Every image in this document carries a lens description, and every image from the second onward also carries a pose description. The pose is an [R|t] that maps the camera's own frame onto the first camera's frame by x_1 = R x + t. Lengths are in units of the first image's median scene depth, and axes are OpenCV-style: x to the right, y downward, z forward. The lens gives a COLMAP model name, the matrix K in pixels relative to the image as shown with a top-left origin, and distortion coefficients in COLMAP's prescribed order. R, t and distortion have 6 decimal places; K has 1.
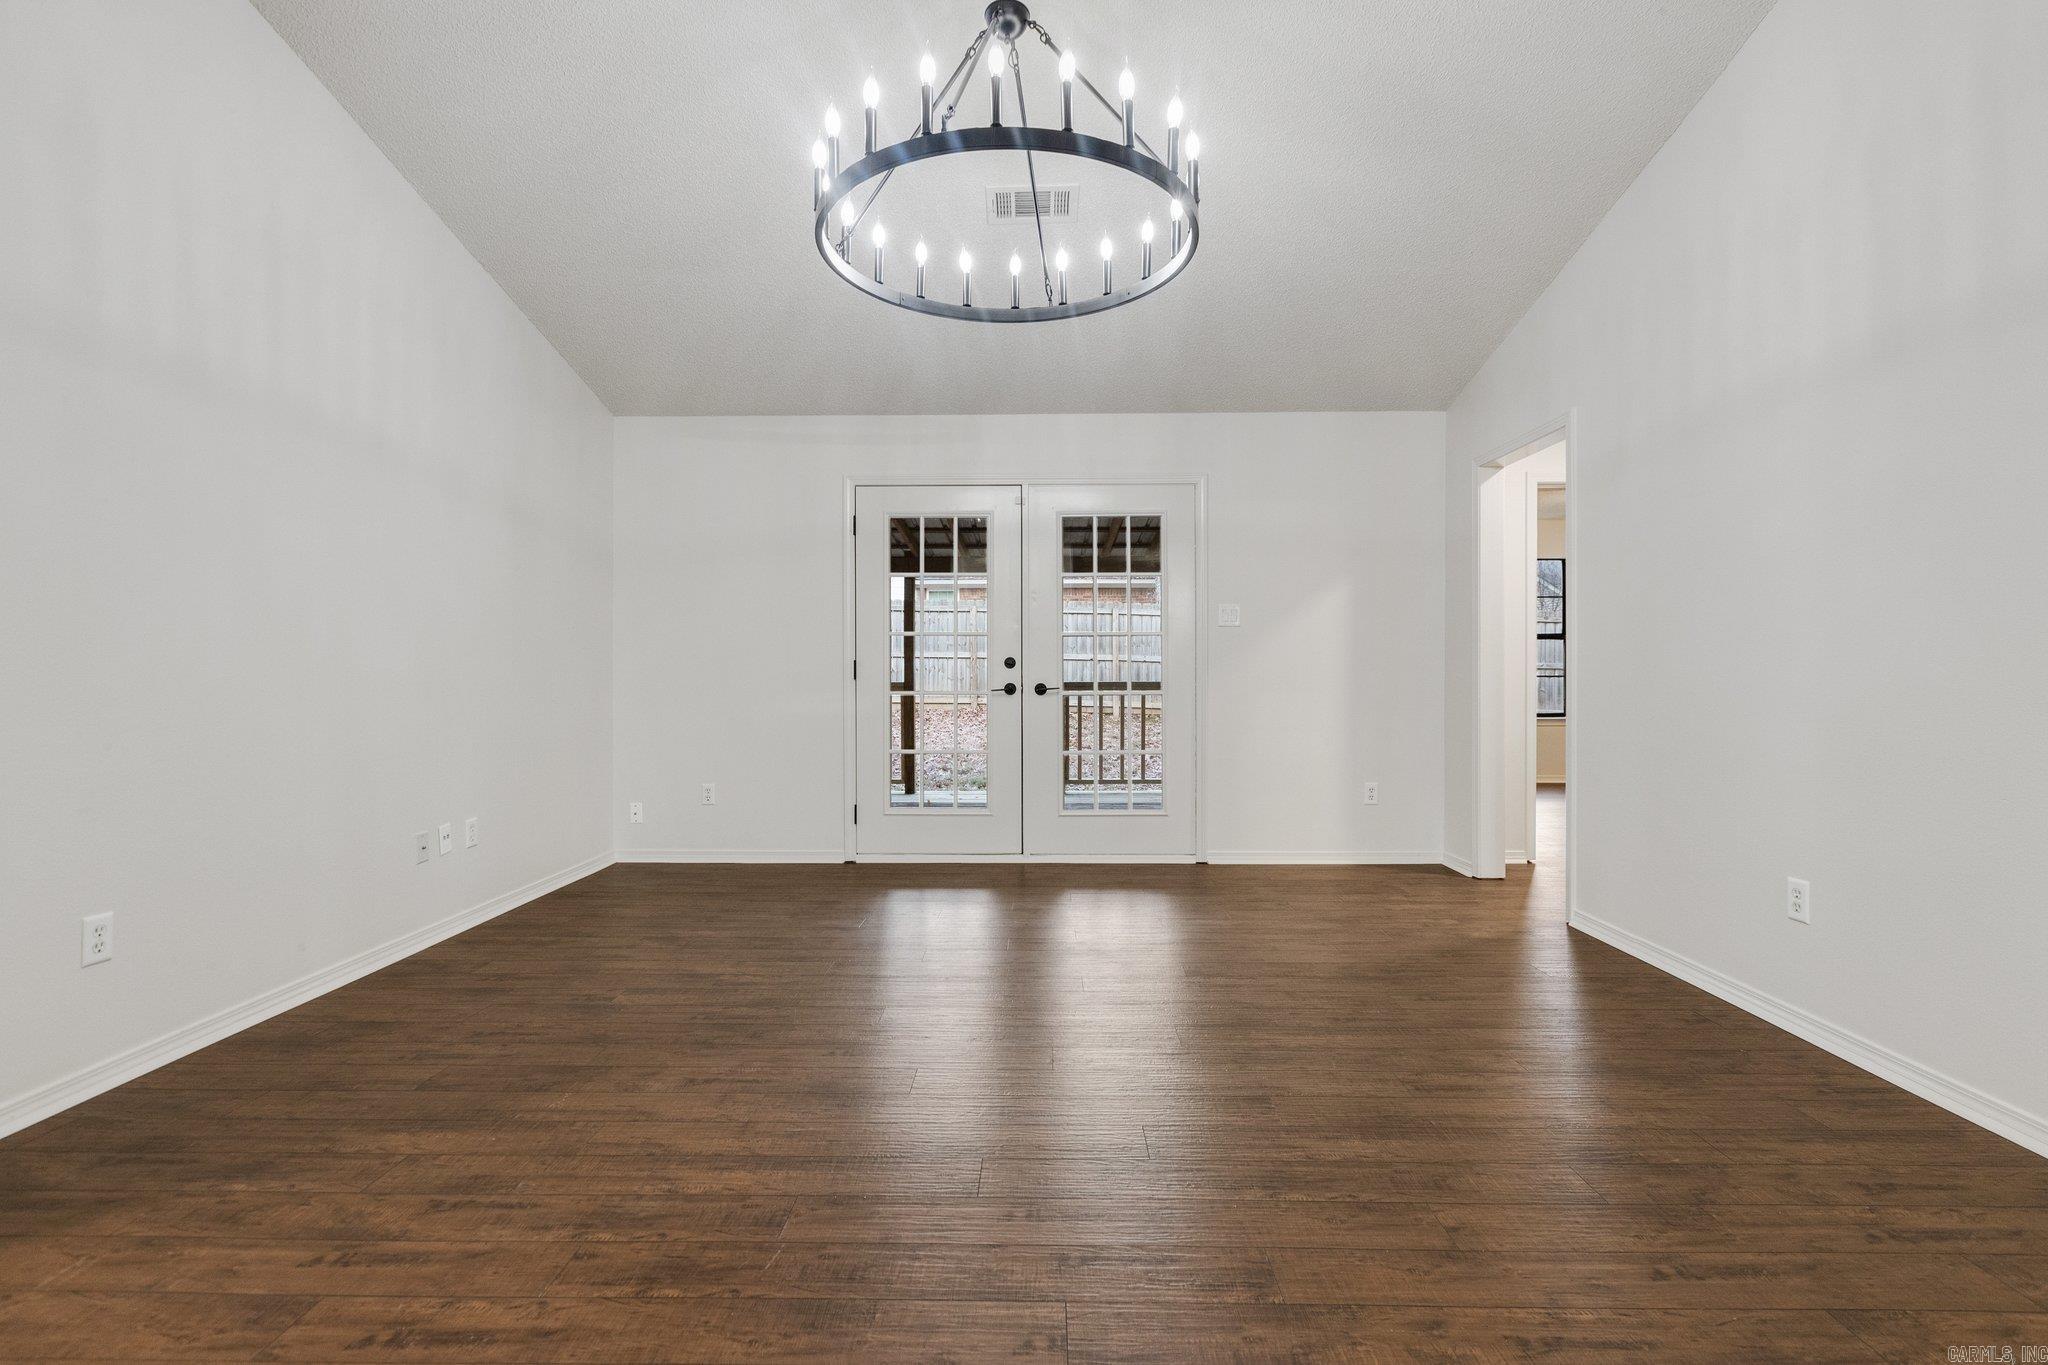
lens RADIAL K [[934.7, 0, 1031.5], [0, 934.7, 672.3], [0, 0, 1]] dist [0.004712, -0.000710]
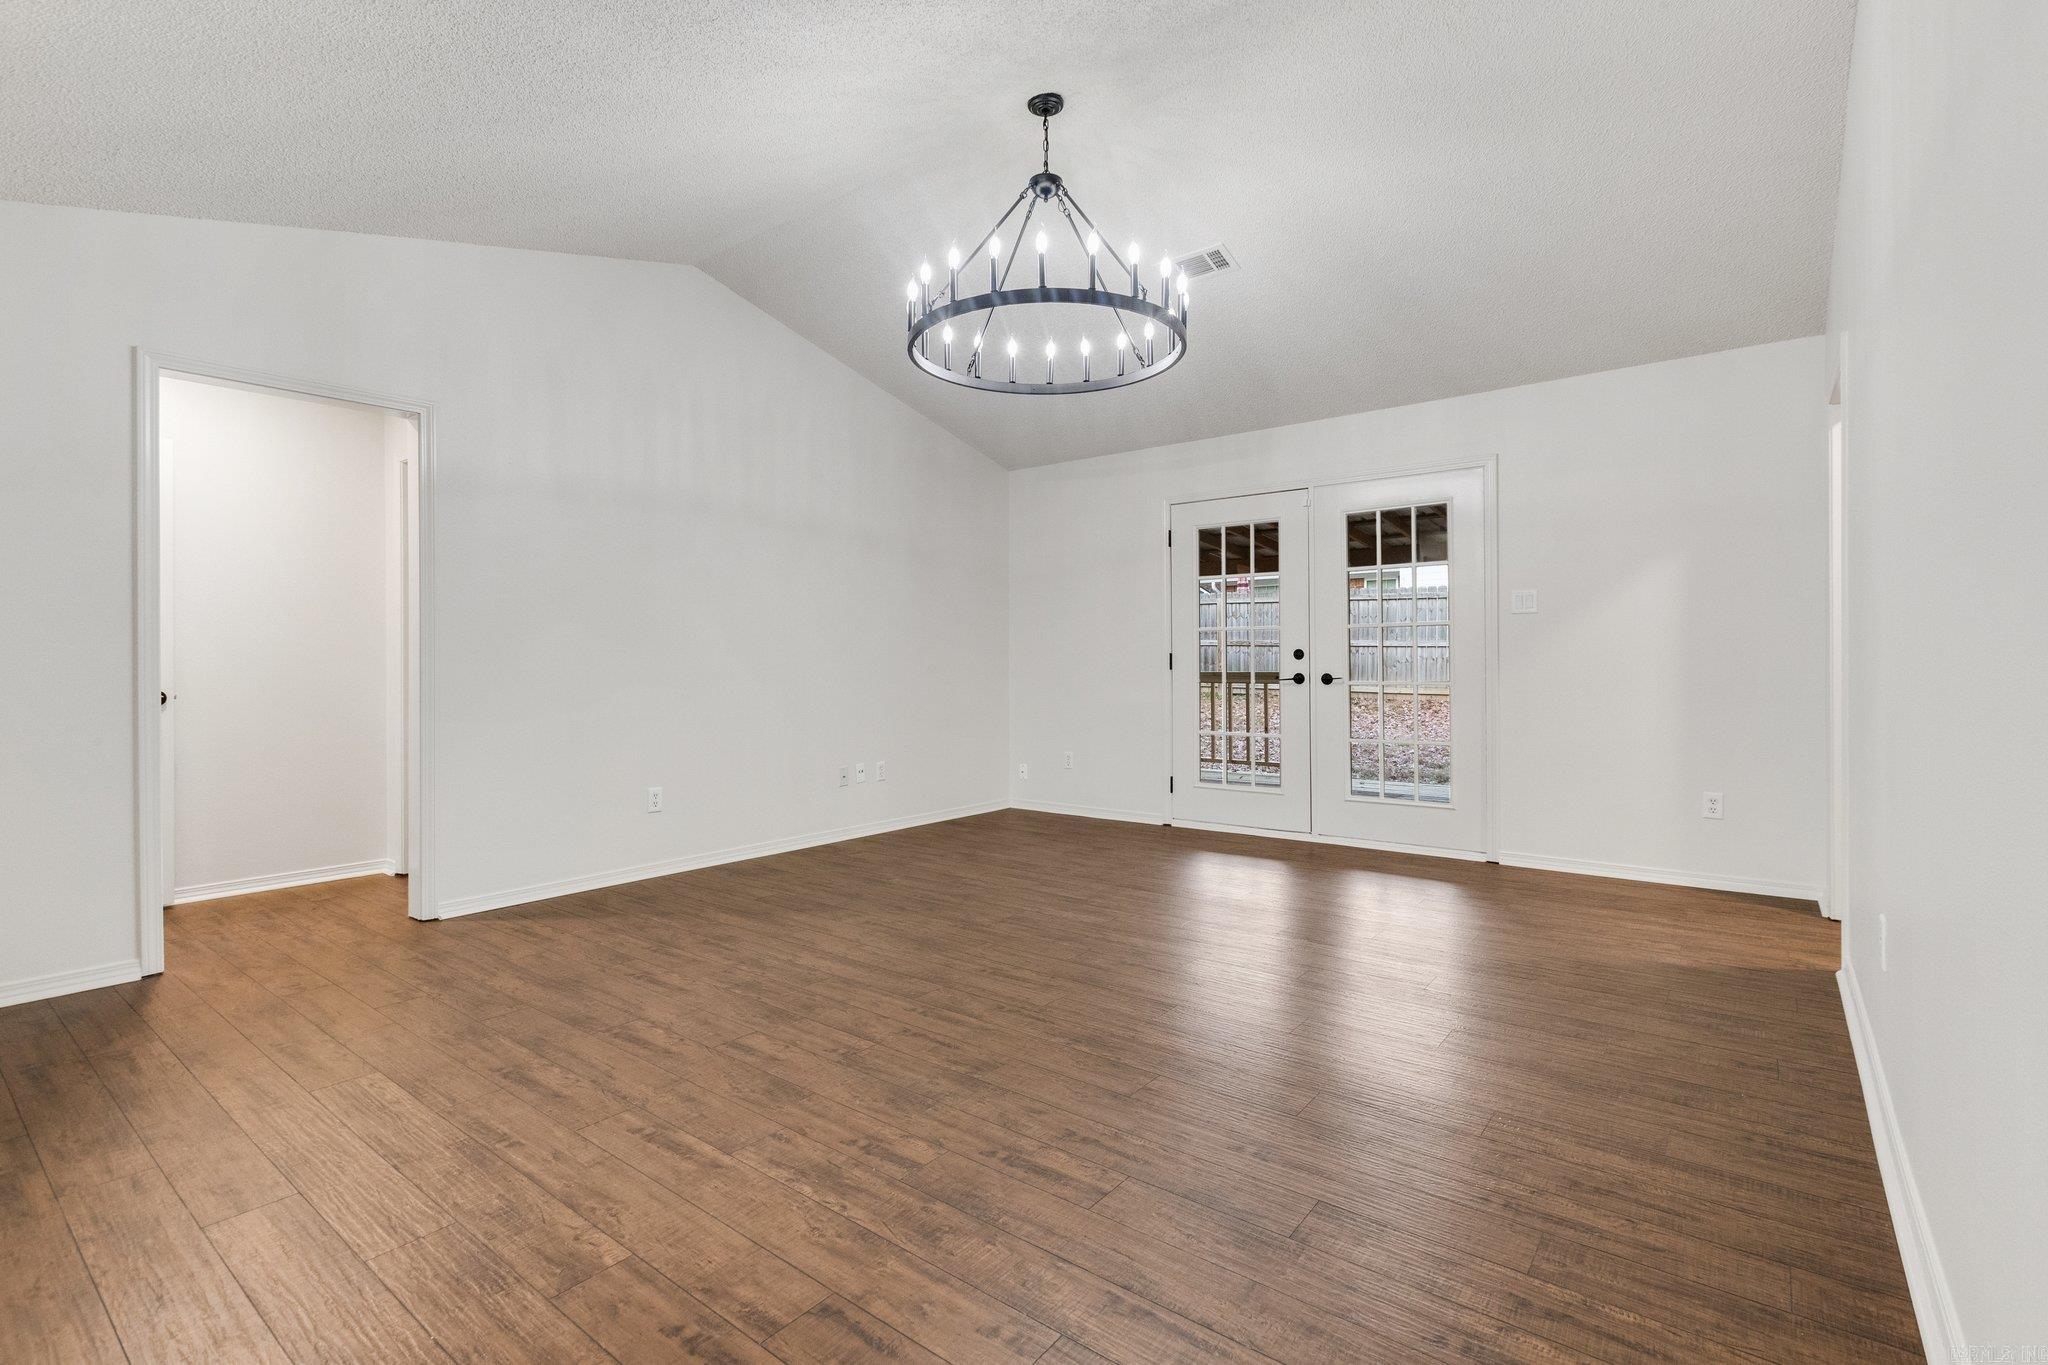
lens RADIAL K [[934.7, 0, 1019.6], [0, 934.7, 660.0], [0, 0, 1]] dist [0.004712, -0.000710]
pose [[0.797158, -0.005437, -0.603746, 0.371714], [0.004121, 0.999985, -0.003564, -0.001299], [0.603757, 0.000353, 0.797169, -0.052481]]
